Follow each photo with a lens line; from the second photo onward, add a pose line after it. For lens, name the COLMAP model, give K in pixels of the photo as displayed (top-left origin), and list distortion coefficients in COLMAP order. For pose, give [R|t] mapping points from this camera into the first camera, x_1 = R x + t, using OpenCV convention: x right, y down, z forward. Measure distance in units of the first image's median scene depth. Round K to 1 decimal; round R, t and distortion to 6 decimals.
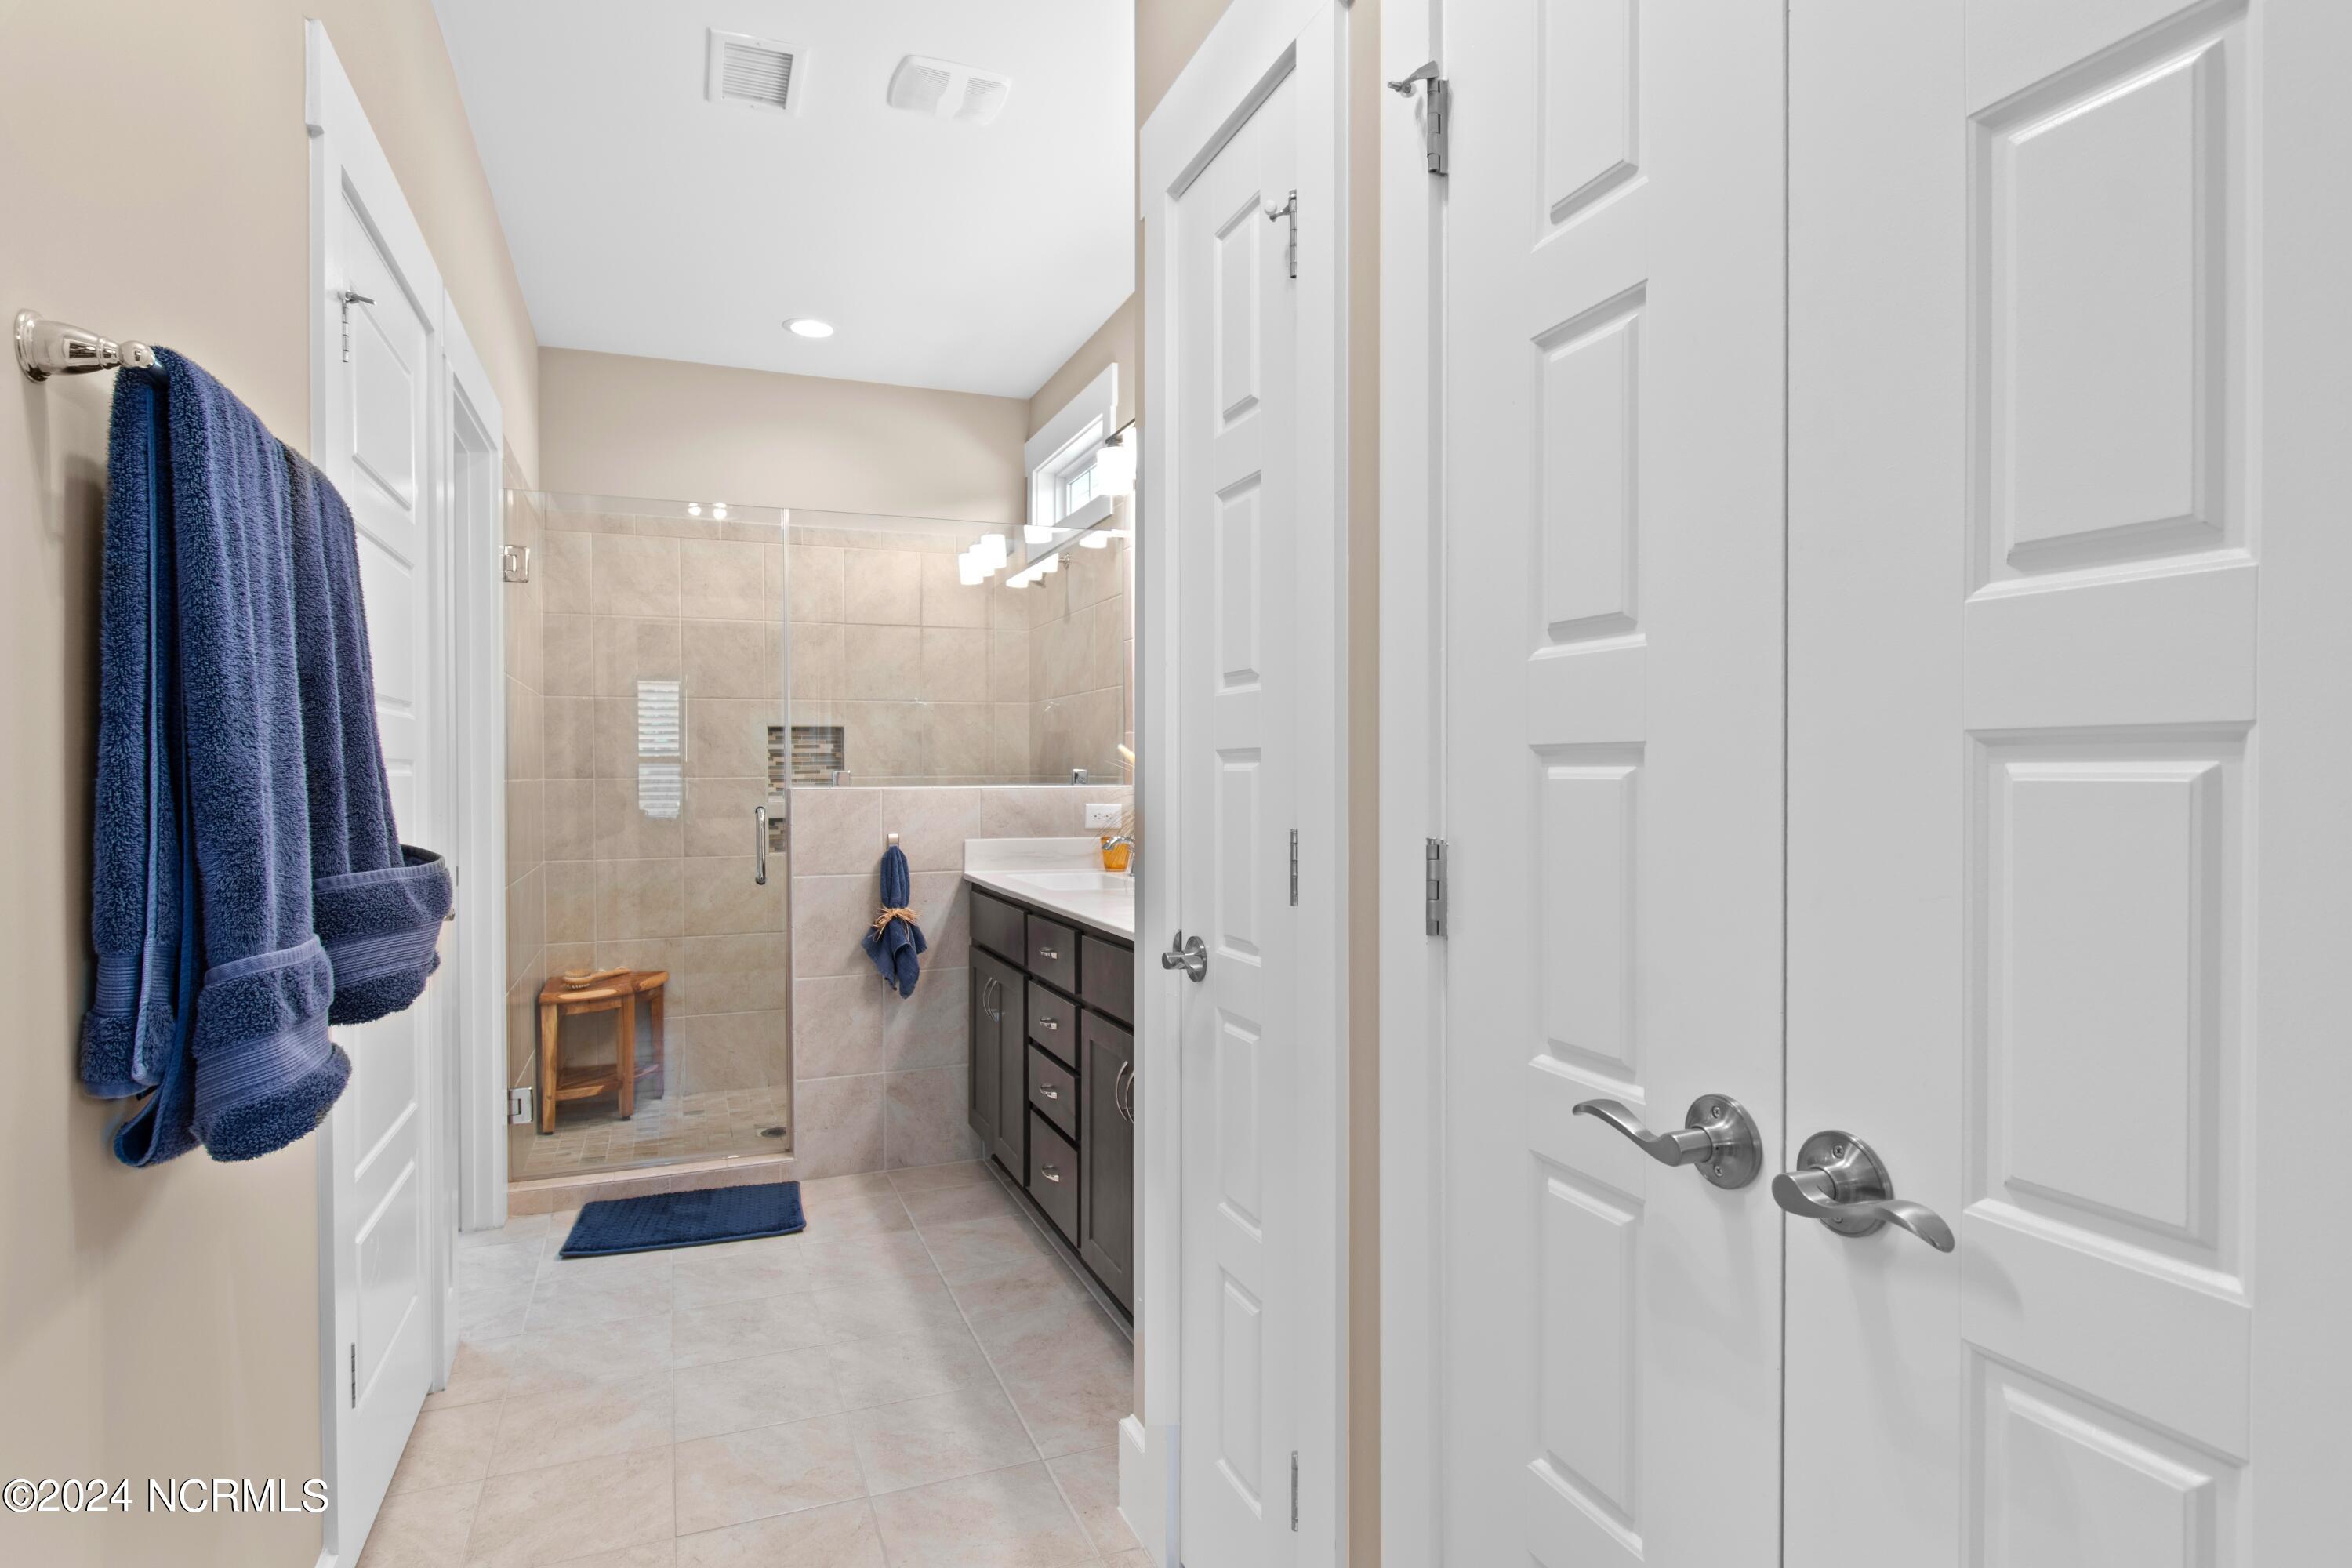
lens RADIAL K [[1278.3, 0, 1178.9], [0, 1278.3, 785.8], [0, 0, 1]] dist [-0.000925, -0.000662]
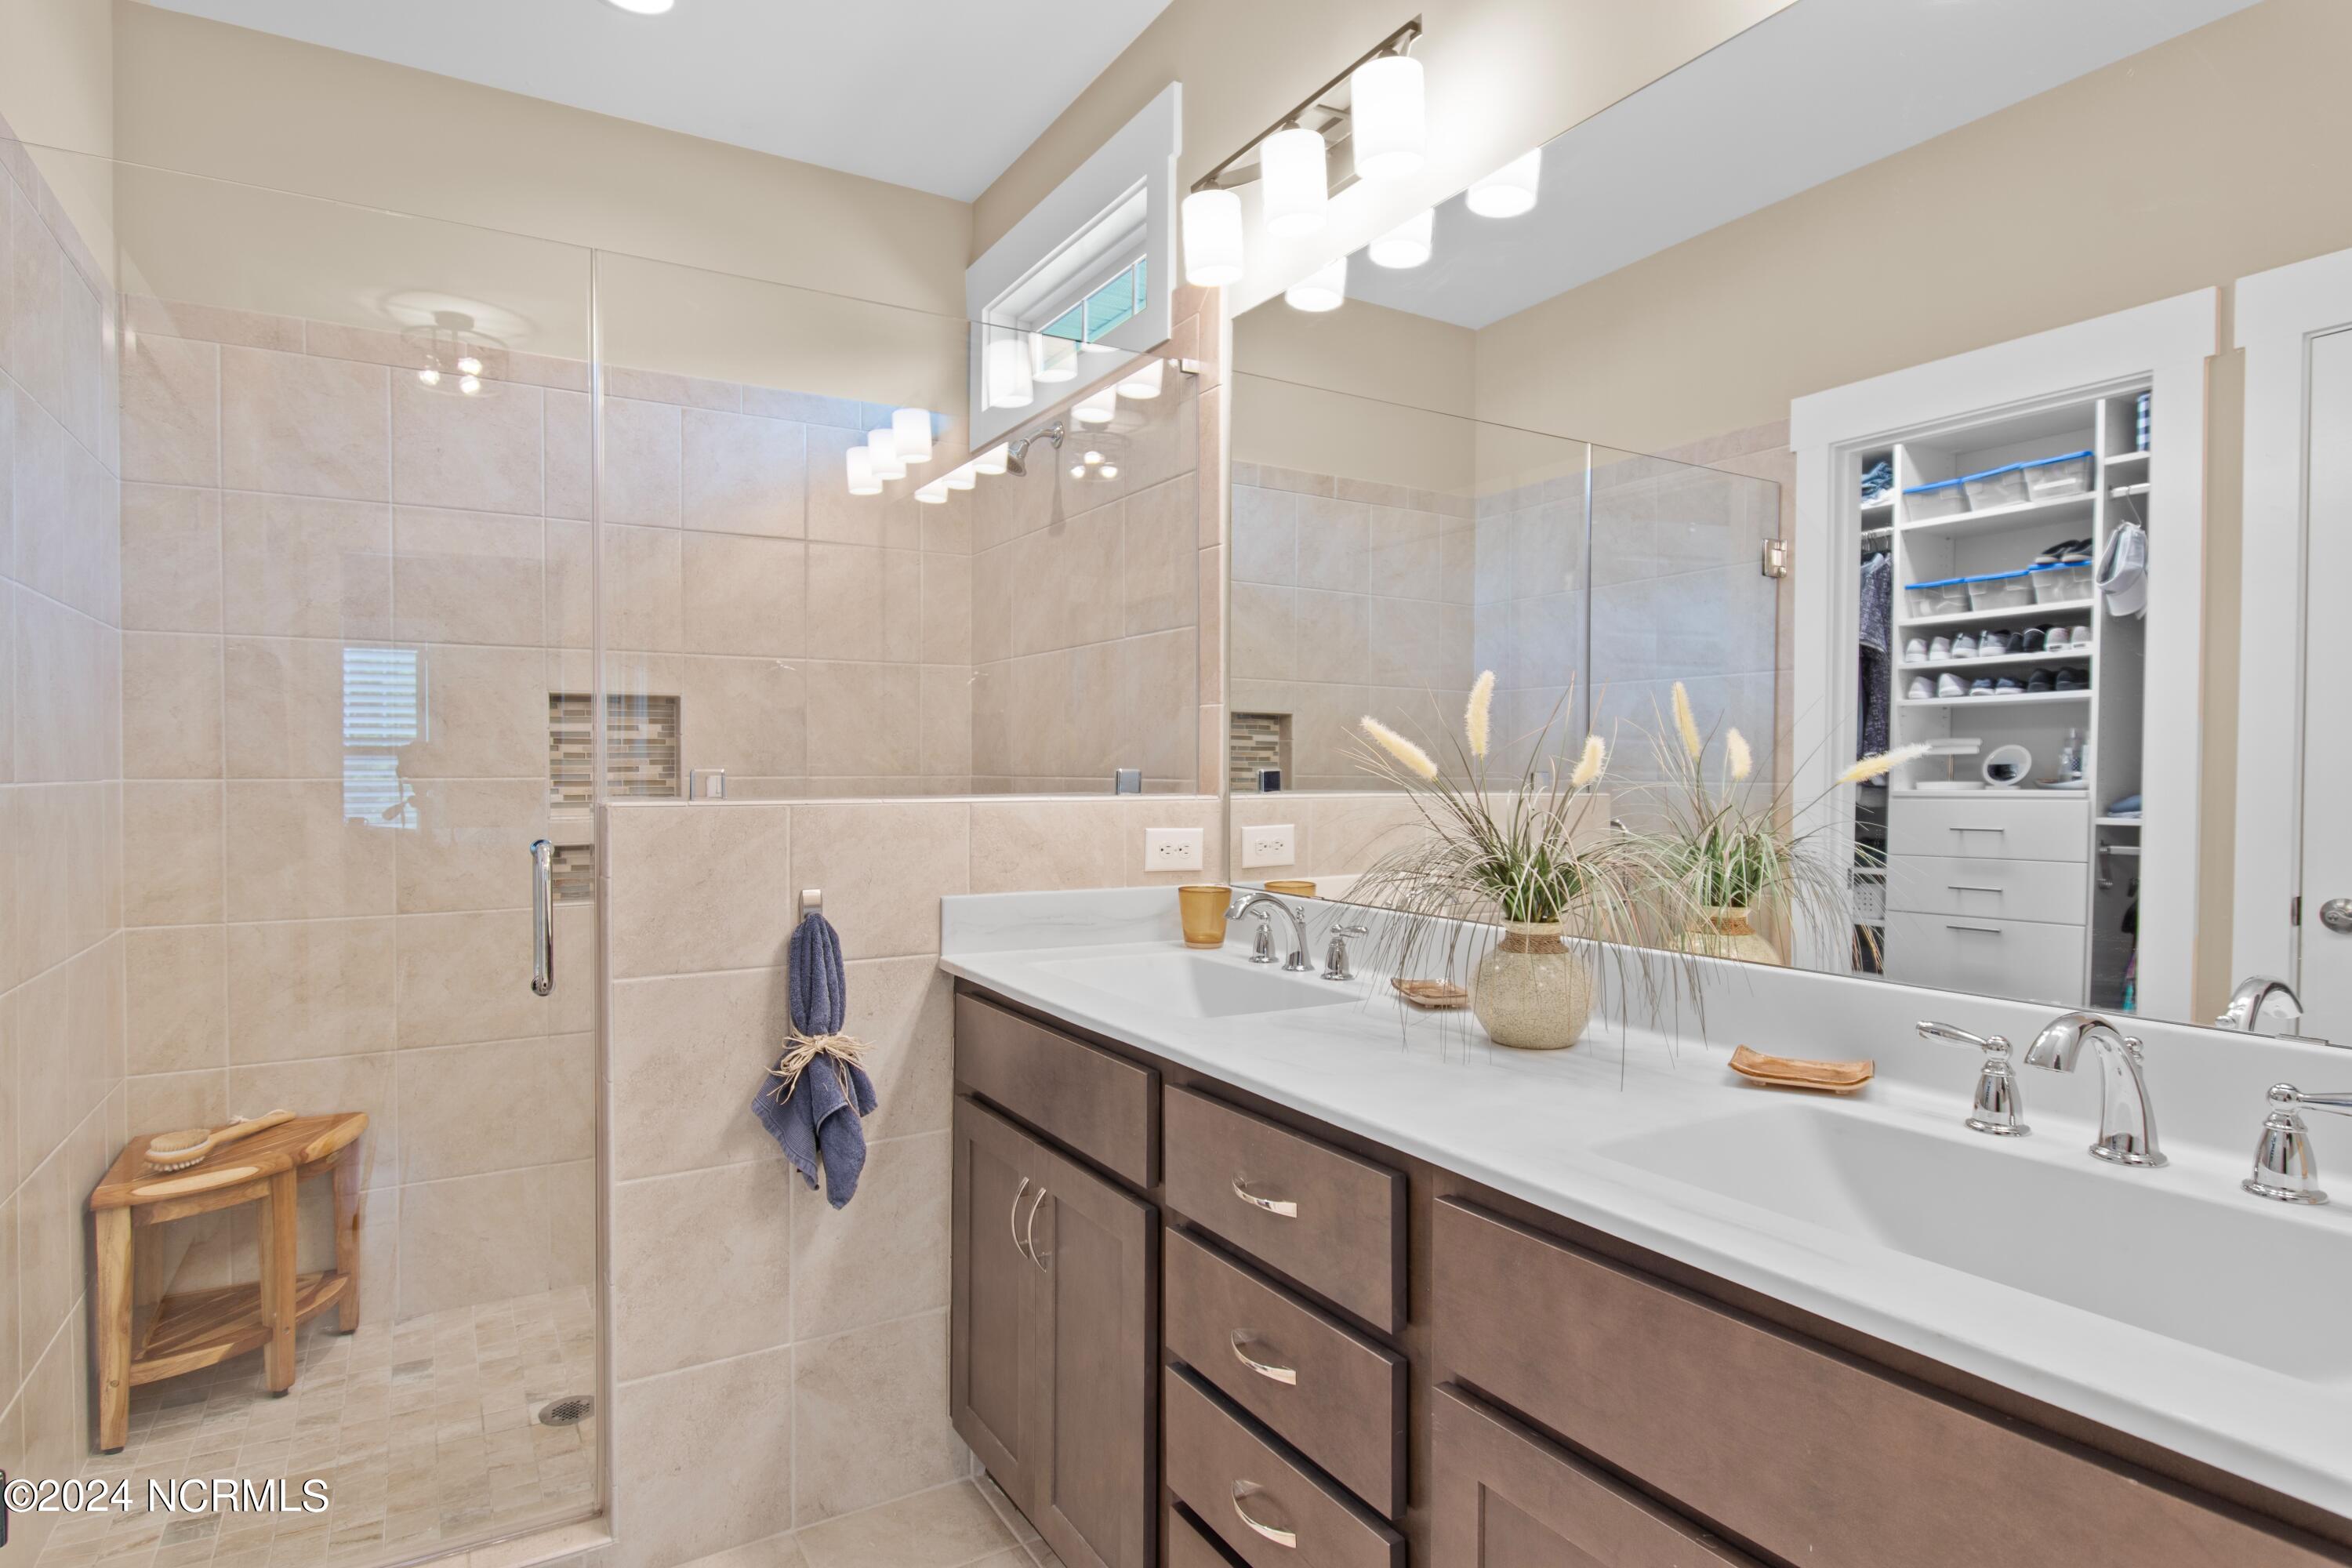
lens RADIAL K [[1278.3, 0, 1172.7], [0, 1278.3, 780.8], [0, 0, 1]] dist [-0.000925, -0.000662]
pose [[0.988169, 0.002784, 0.153342, -0.140763], [-0.002685, 0.999996, -0.000853, -0.006322], [-0.153344, 0.000431, 0.988173, 0.409757]]
